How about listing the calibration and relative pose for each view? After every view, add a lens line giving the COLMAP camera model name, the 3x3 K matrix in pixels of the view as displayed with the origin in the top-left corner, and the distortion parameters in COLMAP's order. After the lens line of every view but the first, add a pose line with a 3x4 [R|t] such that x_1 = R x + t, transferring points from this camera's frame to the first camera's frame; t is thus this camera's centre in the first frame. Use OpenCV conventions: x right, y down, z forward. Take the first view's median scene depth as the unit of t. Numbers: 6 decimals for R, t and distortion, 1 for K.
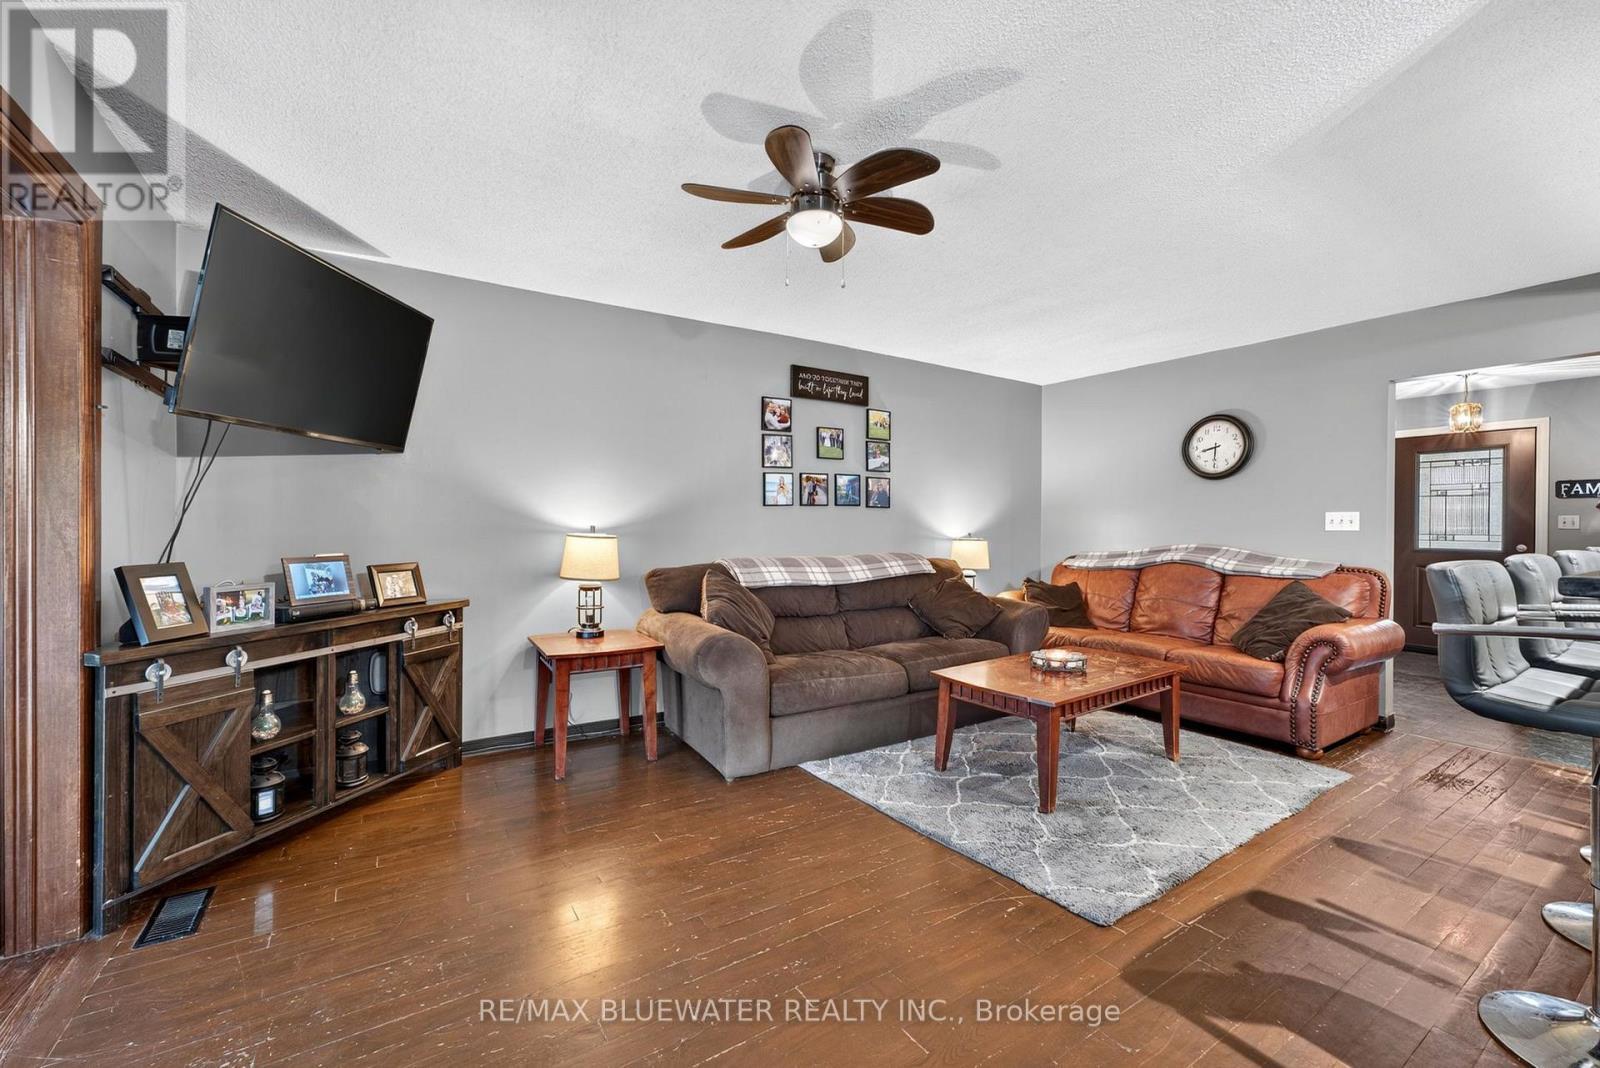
lens RADIAL K [[667.6, 0, 829.0], [0, 667.6, 516.7], [0, 0, 1]] dist [-0.000825, 0.003508]
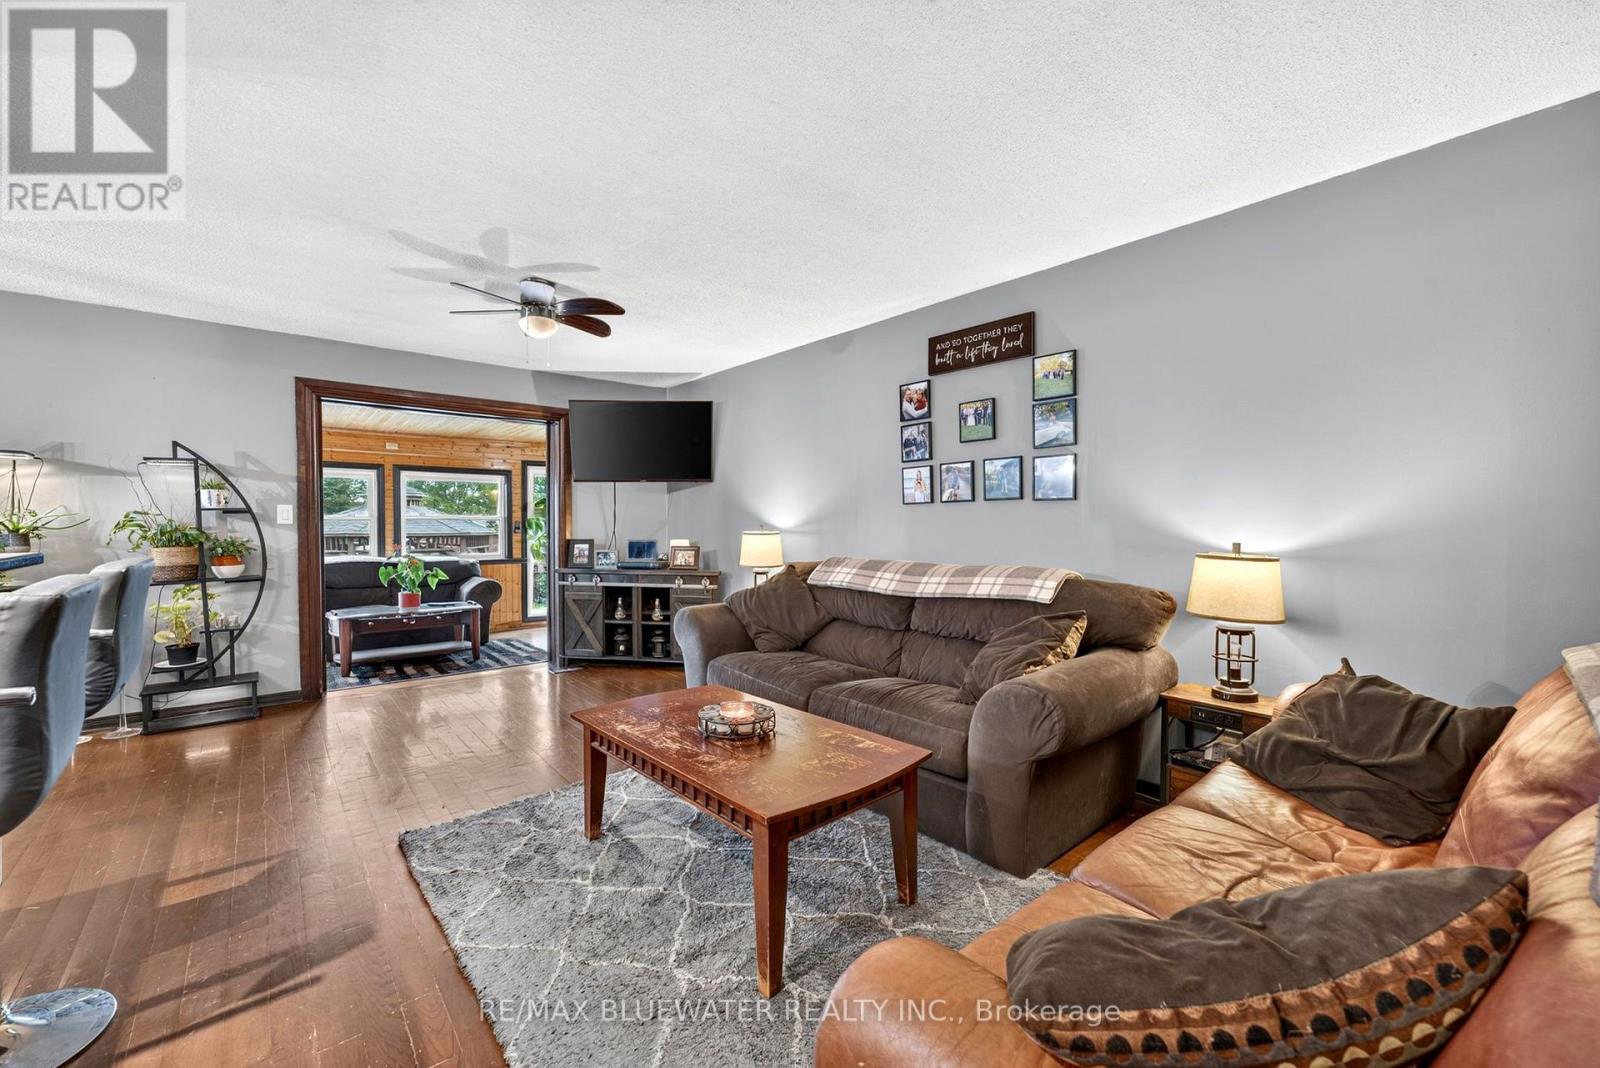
lens RADIAL K [[667.6, 0, 786.9], [0, 667.6, 535.3], [0, 0, 1]] dist [-0.000825, 0.003508]
pose [[0.097733, 0.011839, -0.995142, 0.779759], [0.003293, 0.999920, 0.012219, 0.013733], [0.995207, -0.004471, 0.097686, 0.730826]]
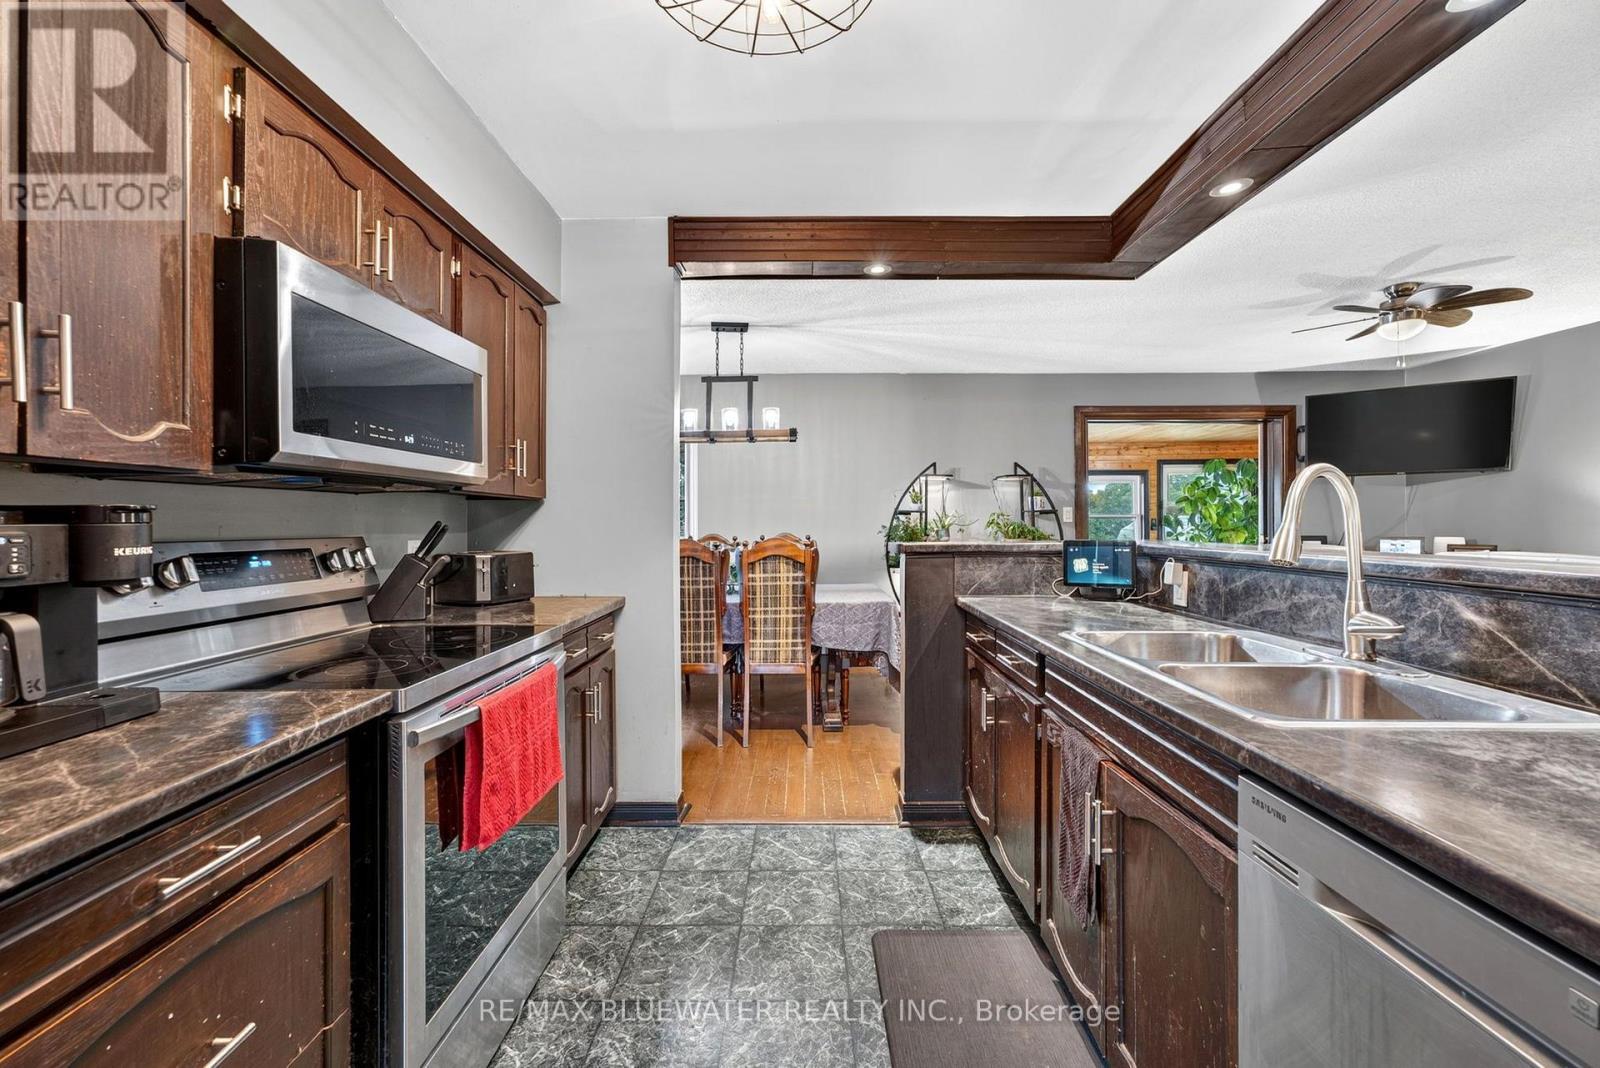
lens RADIAL K [[667.6, 0, 800.1], [0, 667.6, 528.0], [0, 0, 1]] dist [-0.000825, 0.003508]
pose [[-0.542904, 0.005415, -0.839777, 1.053178], [0.008104, 0.999966, 0.001209, 0.012029], [0.839755, -0.006149, -0.542930, 0.344918]]
